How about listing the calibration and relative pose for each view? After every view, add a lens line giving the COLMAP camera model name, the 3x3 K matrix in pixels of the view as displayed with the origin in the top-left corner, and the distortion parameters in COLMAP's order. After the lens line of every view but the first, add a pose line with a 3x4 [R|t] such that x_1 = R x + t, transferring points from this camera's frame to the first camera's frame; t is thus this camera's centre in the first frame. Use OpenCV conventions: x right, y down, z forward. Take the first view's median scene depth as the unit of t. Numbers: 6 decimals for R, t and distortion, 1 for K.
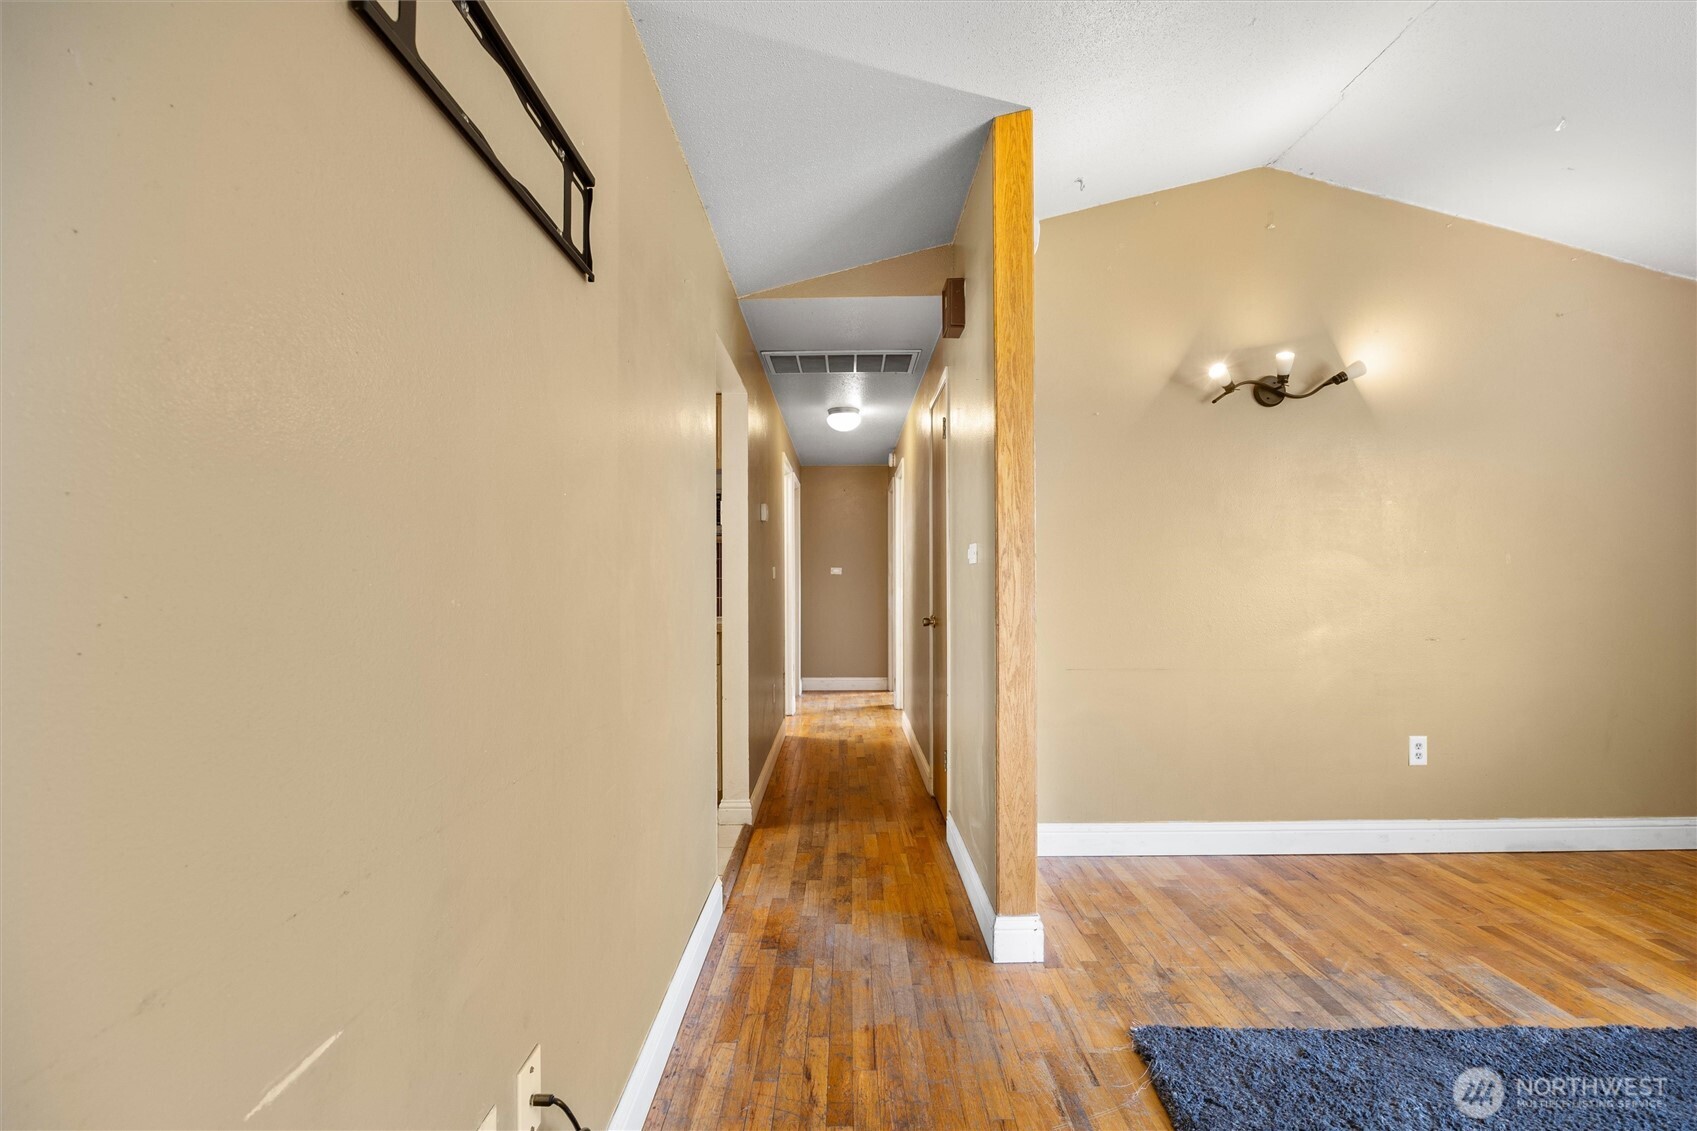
lens RADIAL K [[740.1, 0, 843.1], [0, 740.1, 576.9], [0, 0, 1]] dist [-0.016776, -0.000128]
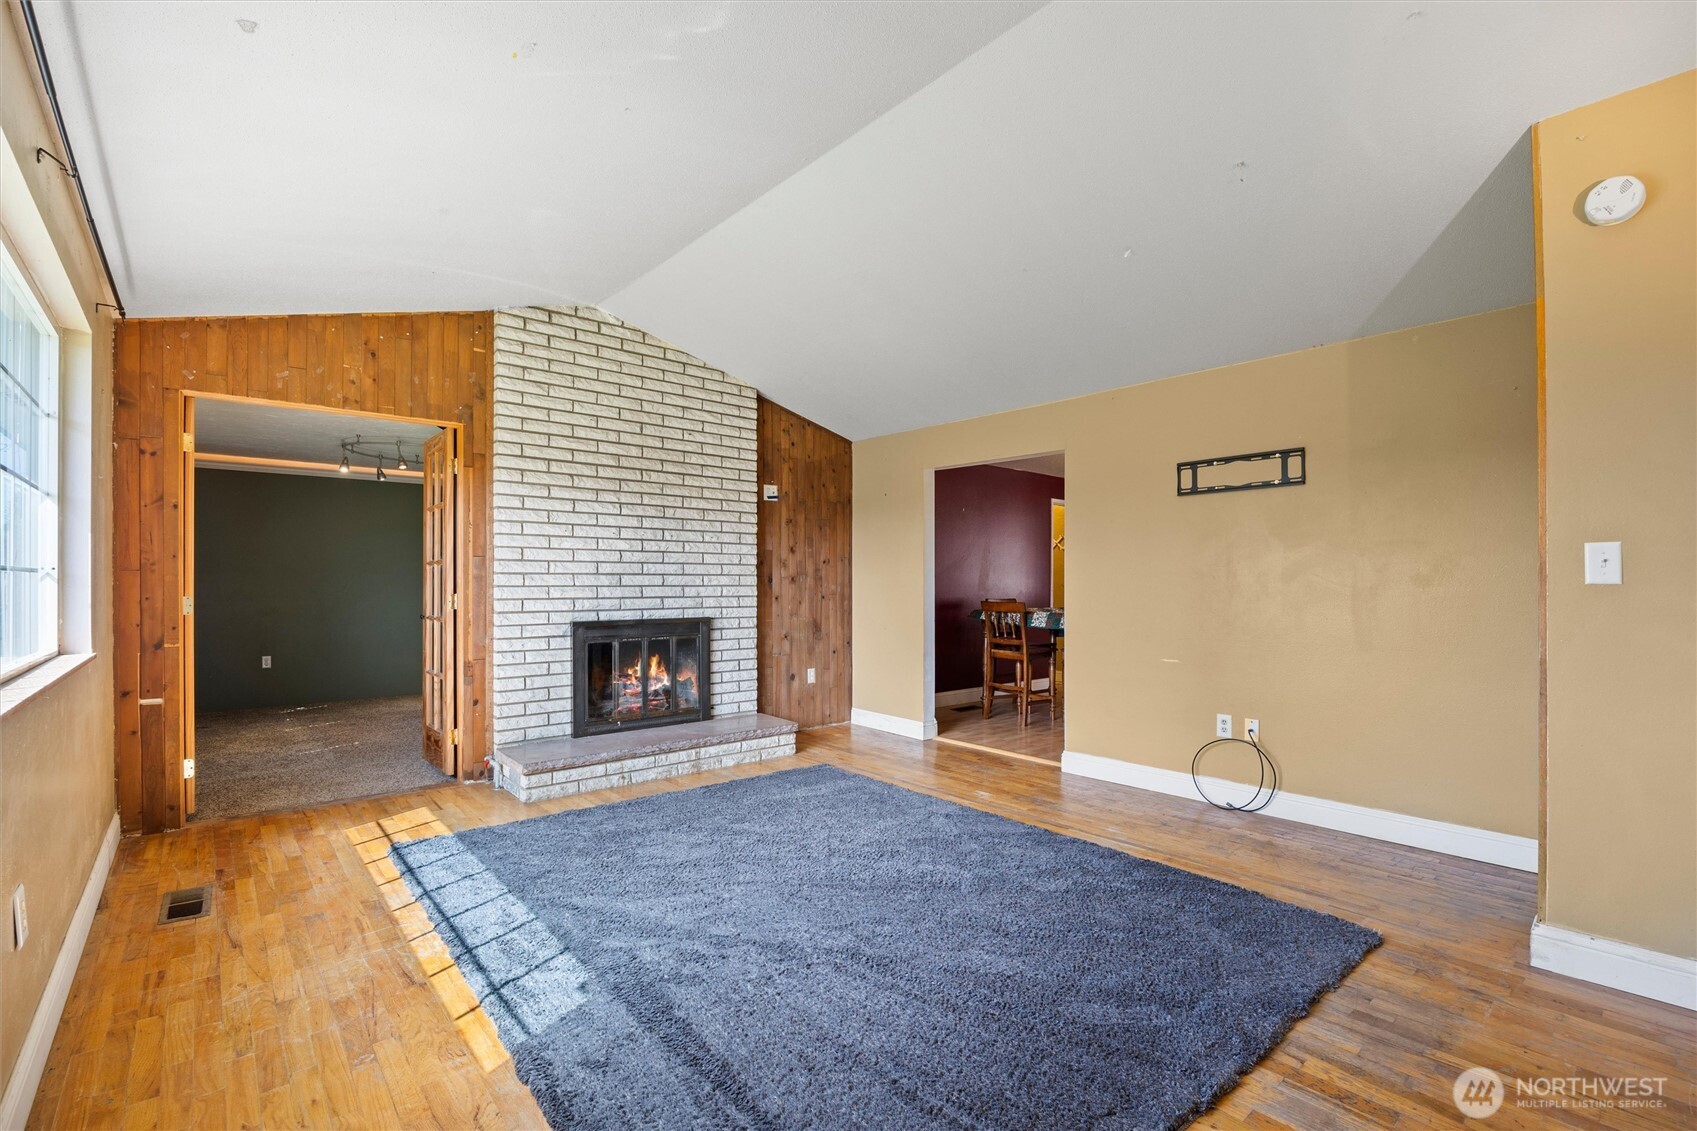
lens RADIAL K [[740.1, 0, 843.1], [0, 740.1, 576.9], [0, 0, 1]] dist [-0.016776, -0.000128]
pose [[-0.746433, -0.004855, -0.665442, 1.554517], [0.002312, 0.999948, -0.009889, -0.009730], [0.665456, -0.008920, -0.746384, 1.051456]]
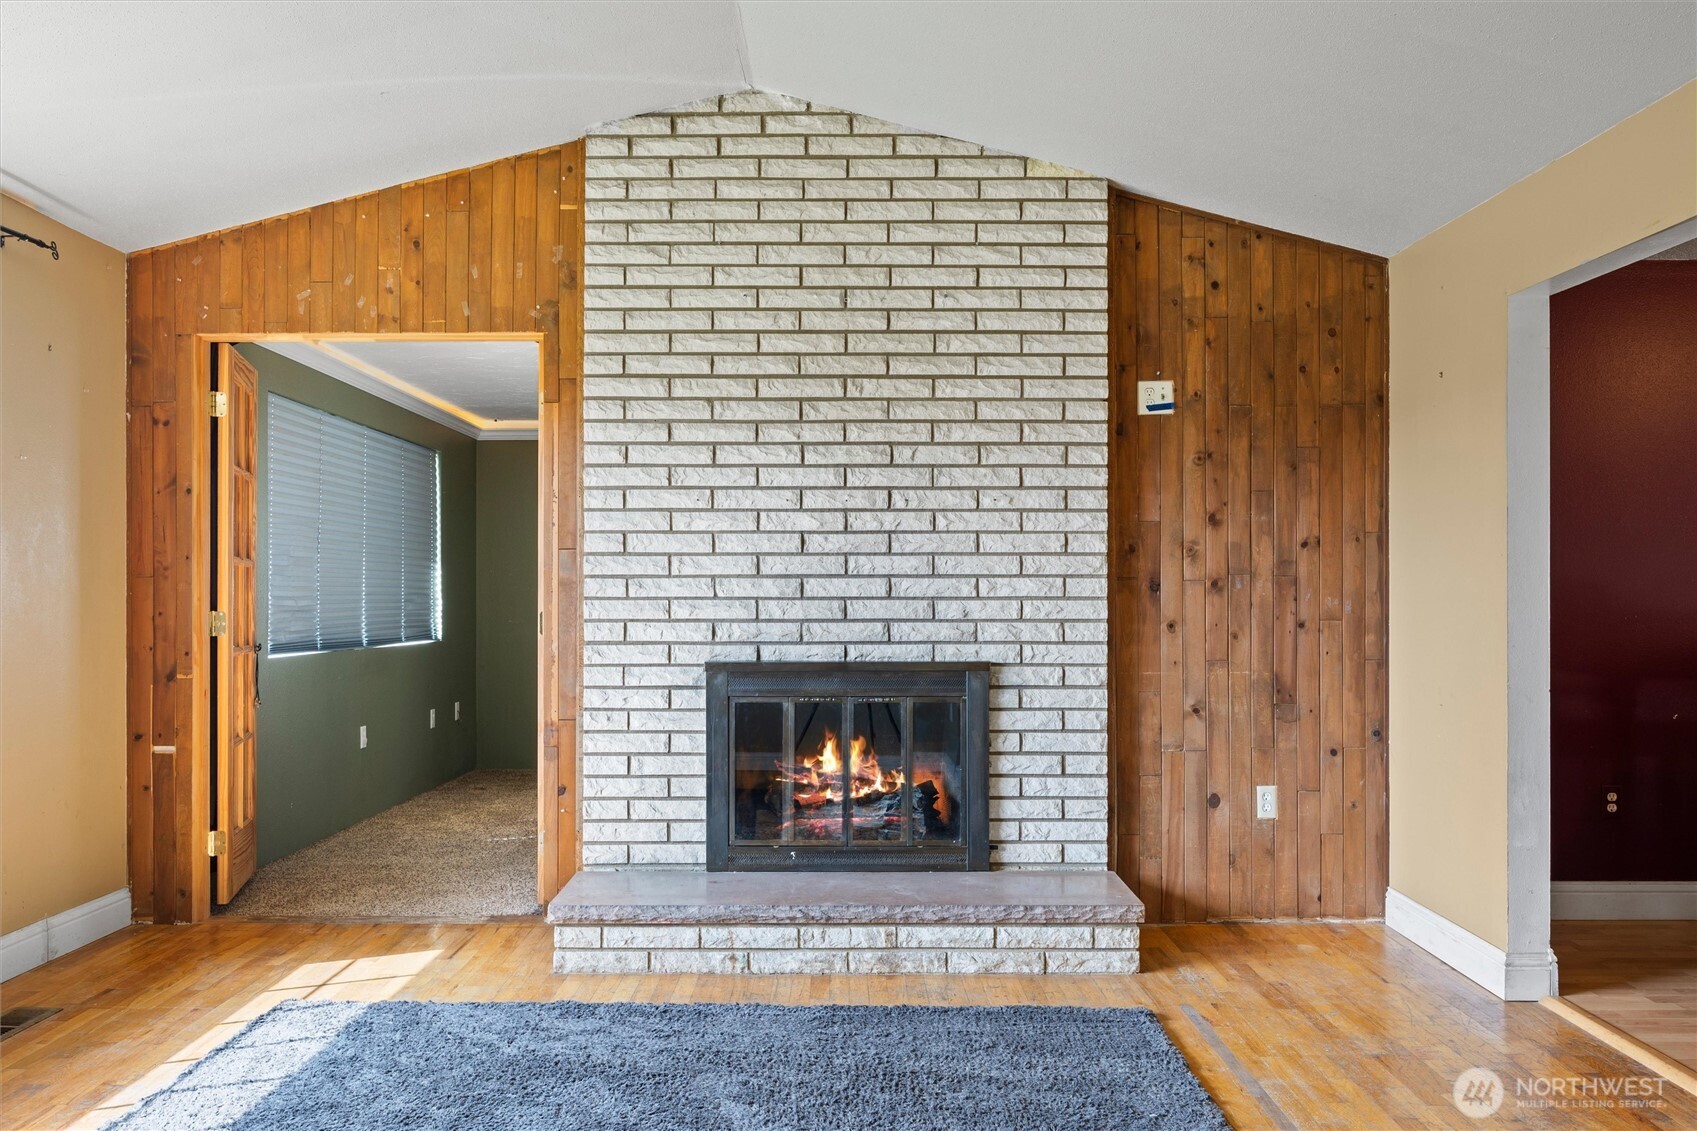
lens RADIAL K [[1274.1, 0, 852.5], [0, 1274.1, 589.9], [0, 0, 1]] dist [-0.002639, -0.000642]
pose [[-0.999701, 0.001132, -0.024417, 0.640167], [0.001379, 0.999948, -0.010092, 0.000412], [0.024405, -0.010123, -0.999651, 1.003746]]
